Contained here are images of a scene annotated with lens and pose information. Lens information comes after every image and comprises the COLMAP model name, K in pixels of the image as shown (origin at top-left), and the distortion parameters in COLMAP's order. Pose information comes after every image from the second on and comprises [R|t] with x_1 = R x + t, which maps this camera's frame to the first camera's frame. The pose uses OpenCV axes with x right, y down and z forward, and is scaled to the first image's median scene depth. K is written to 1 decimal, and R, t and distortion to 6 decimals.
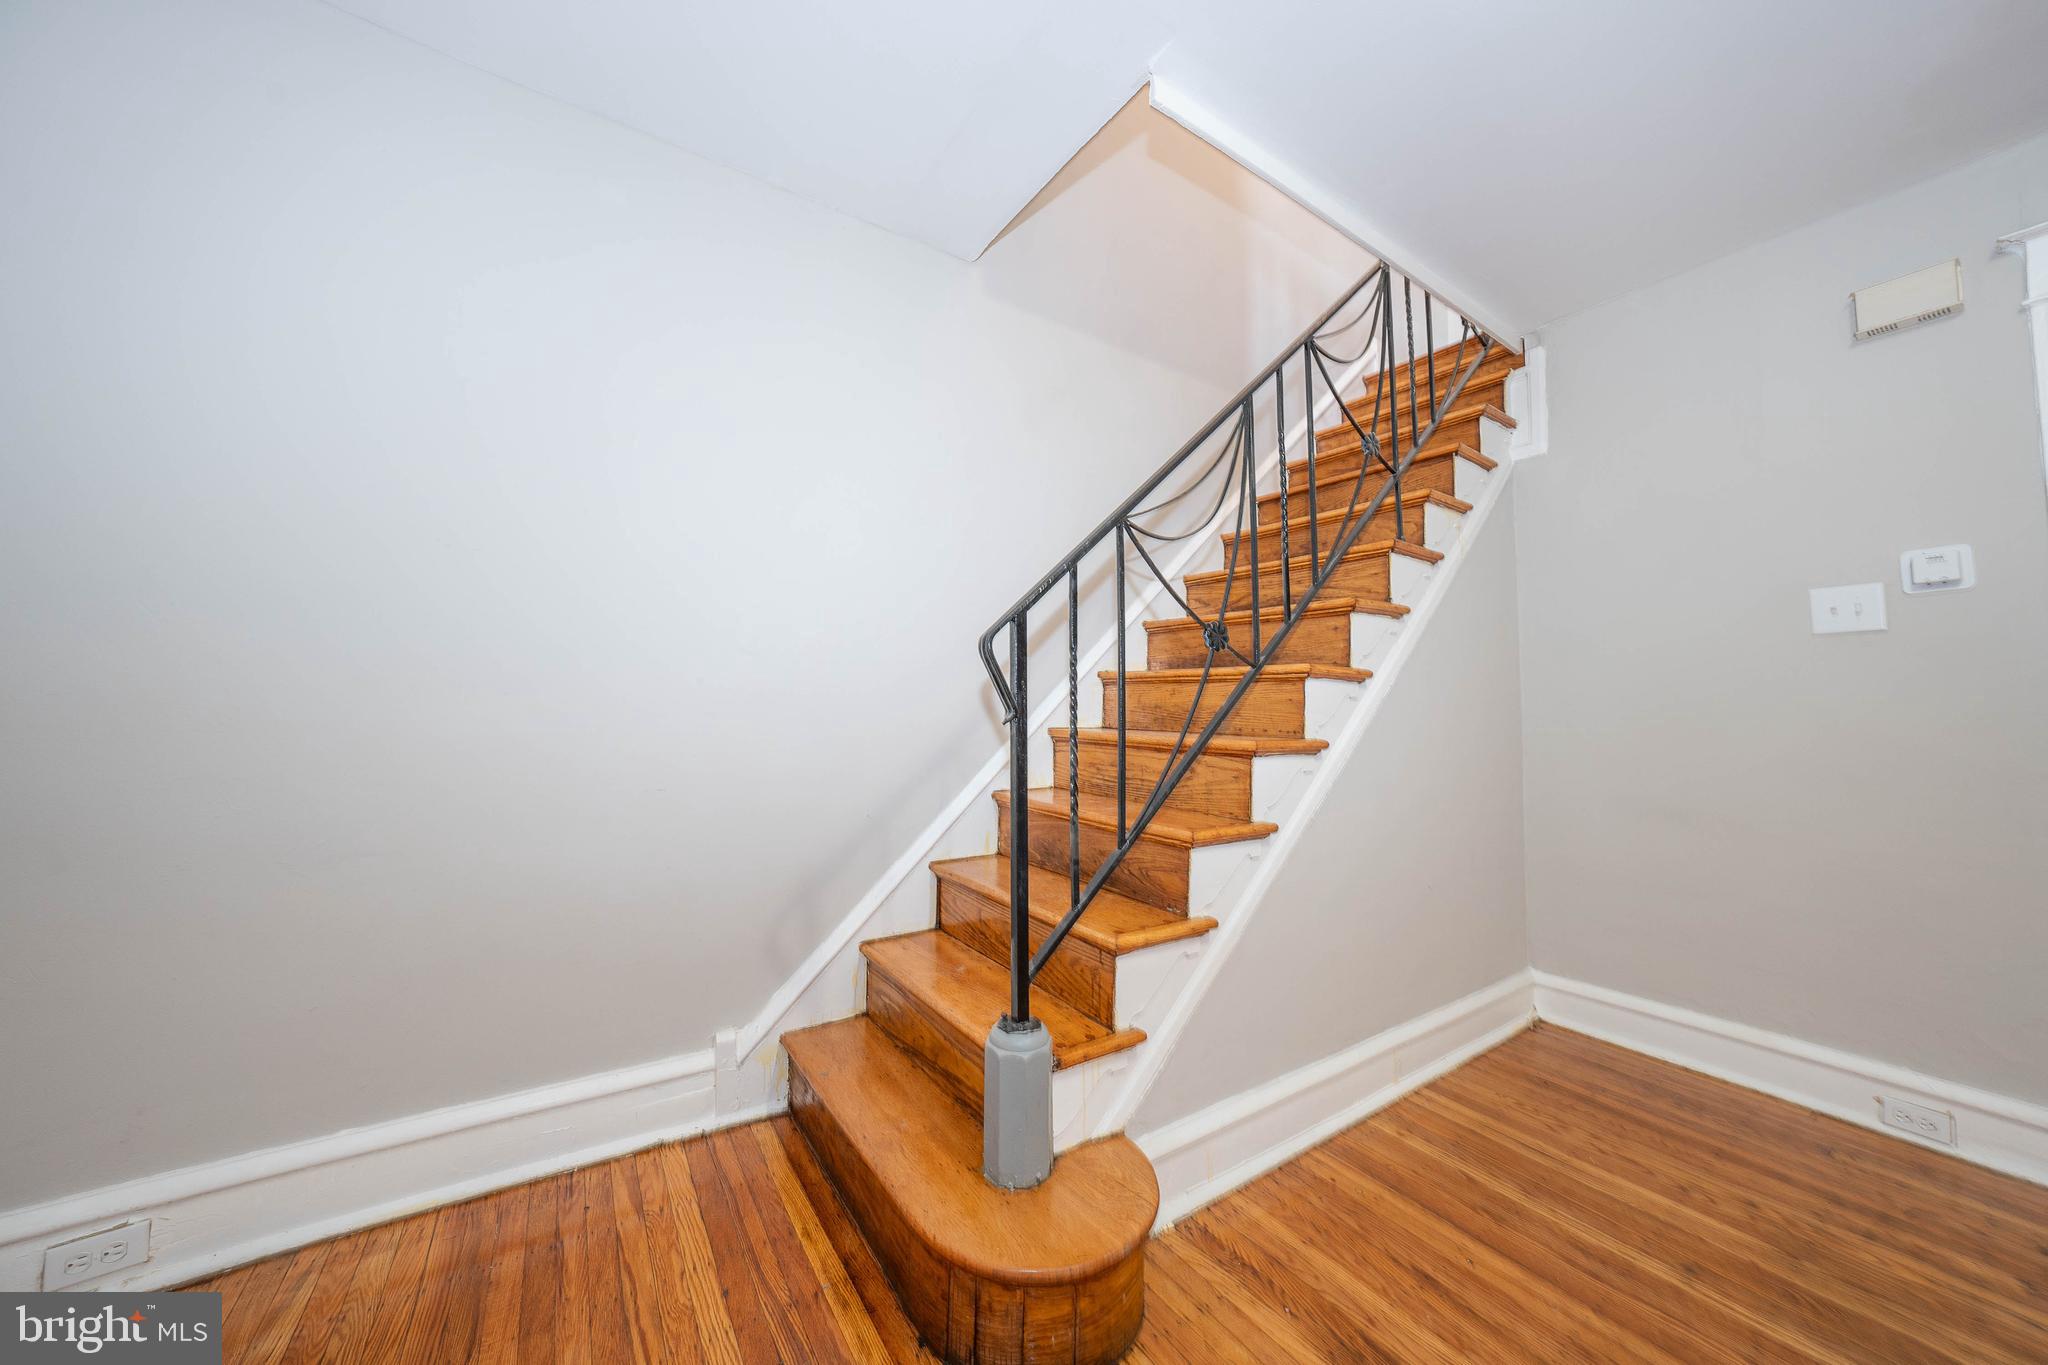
lens RADIAL K [[704.4, 0, 1020.7], [0, 704.4, 674.0], [0, 0, 1]] dist [-0.018898, -0.000002]
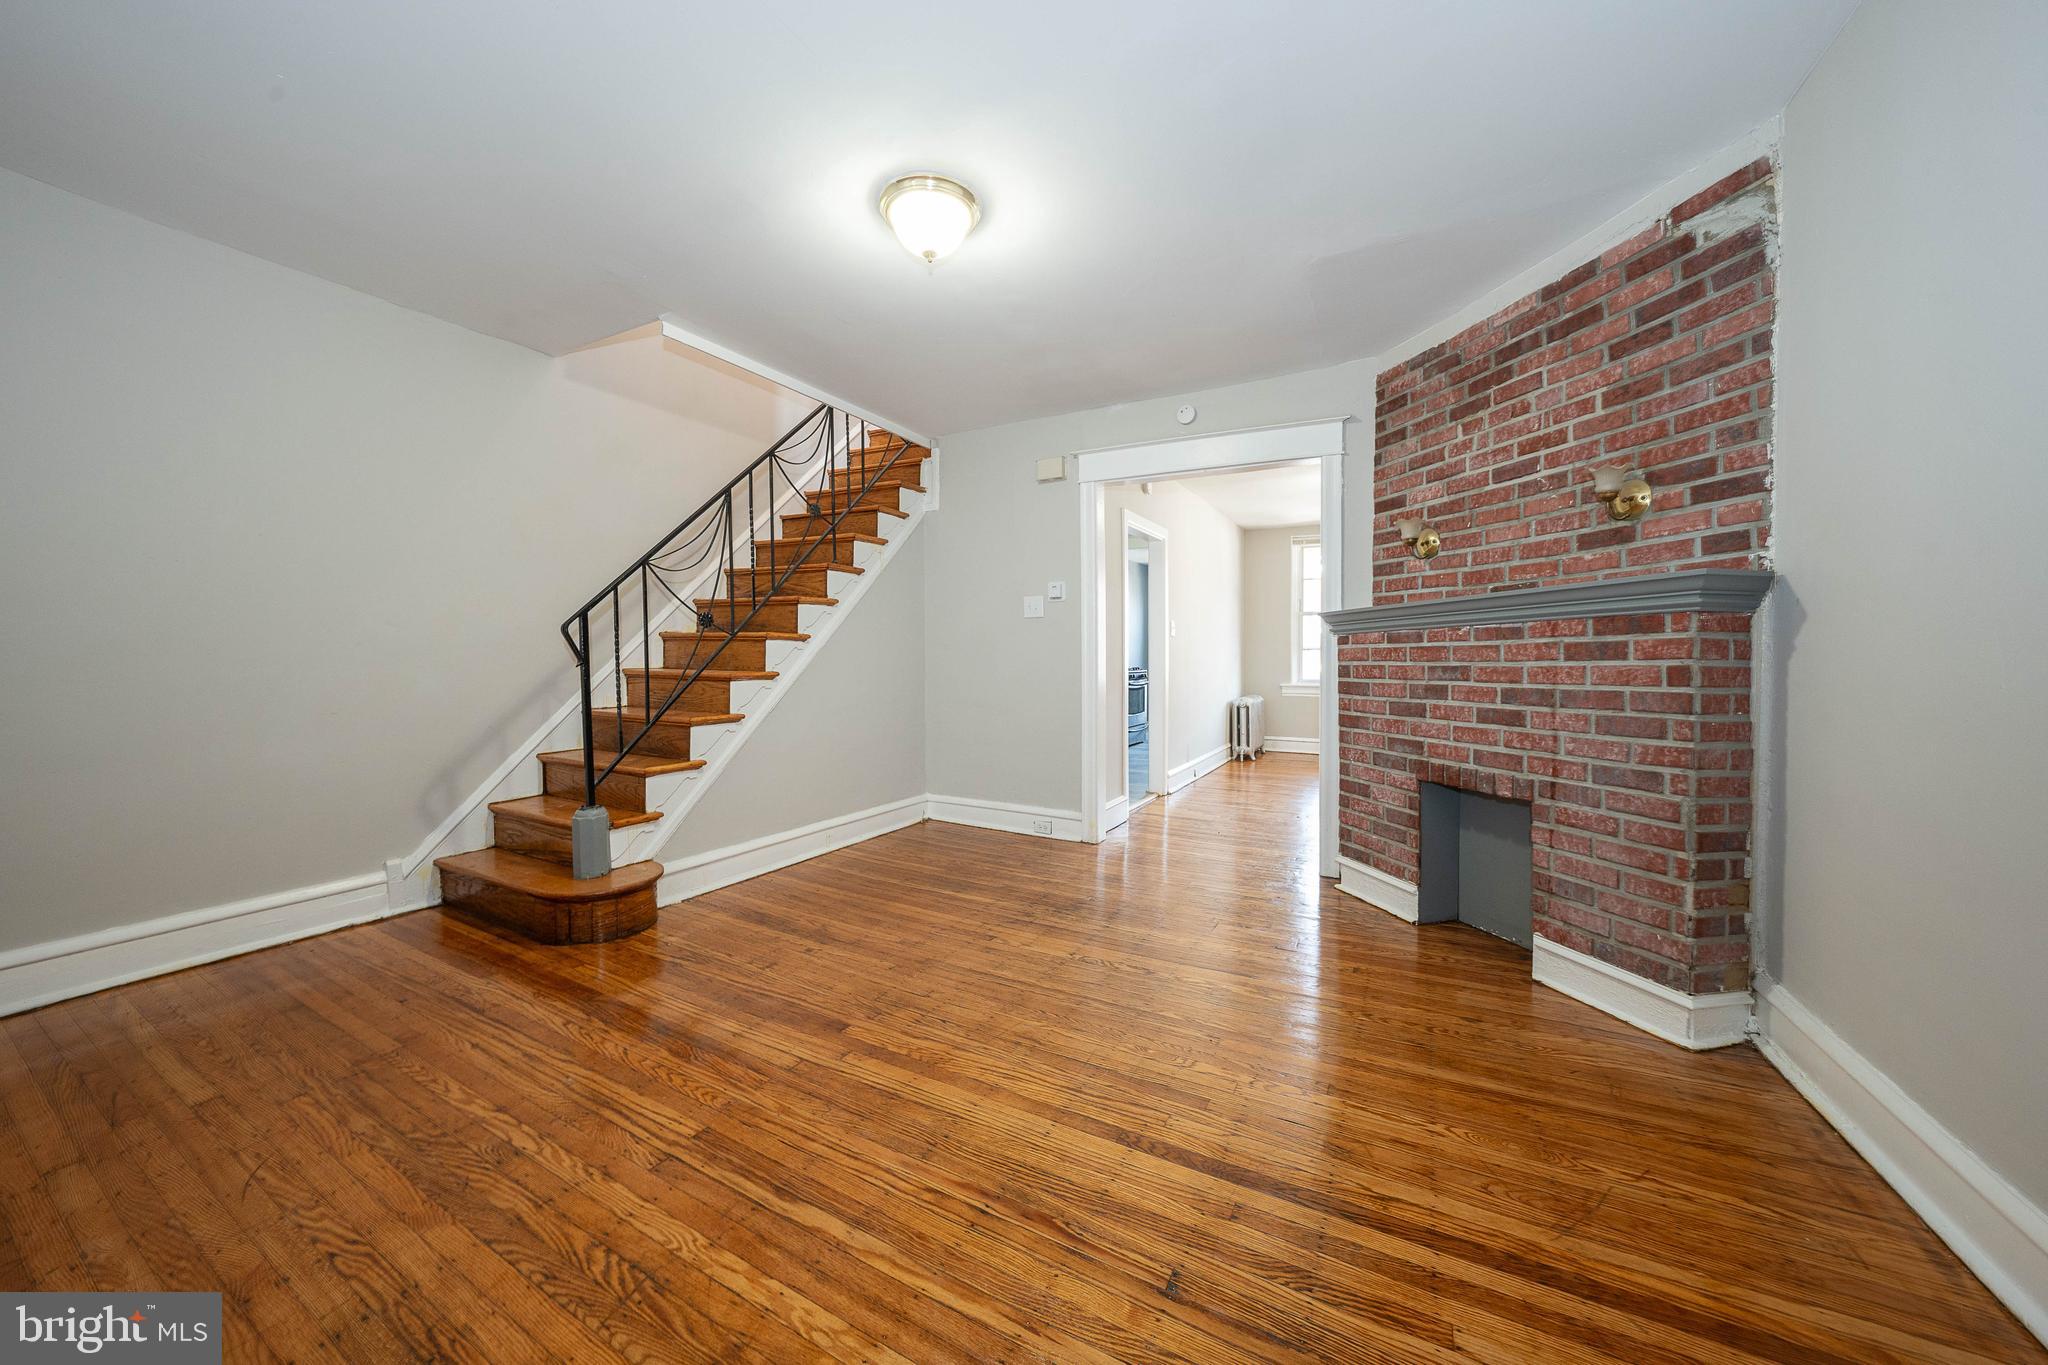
lens RADIAL K [[704.4, 0, 1020.4], [0, 704.4, 674.0], [0, 0, 1]] dist [-0.018898, -0.000002]
pose [[0.884353, -0.026892, 0.466043, 0.135916], [-0.014429, 0.996288, 0.084869, -0.080345], [-0.466595, -0.081779, 0.880682, -1.116062]]
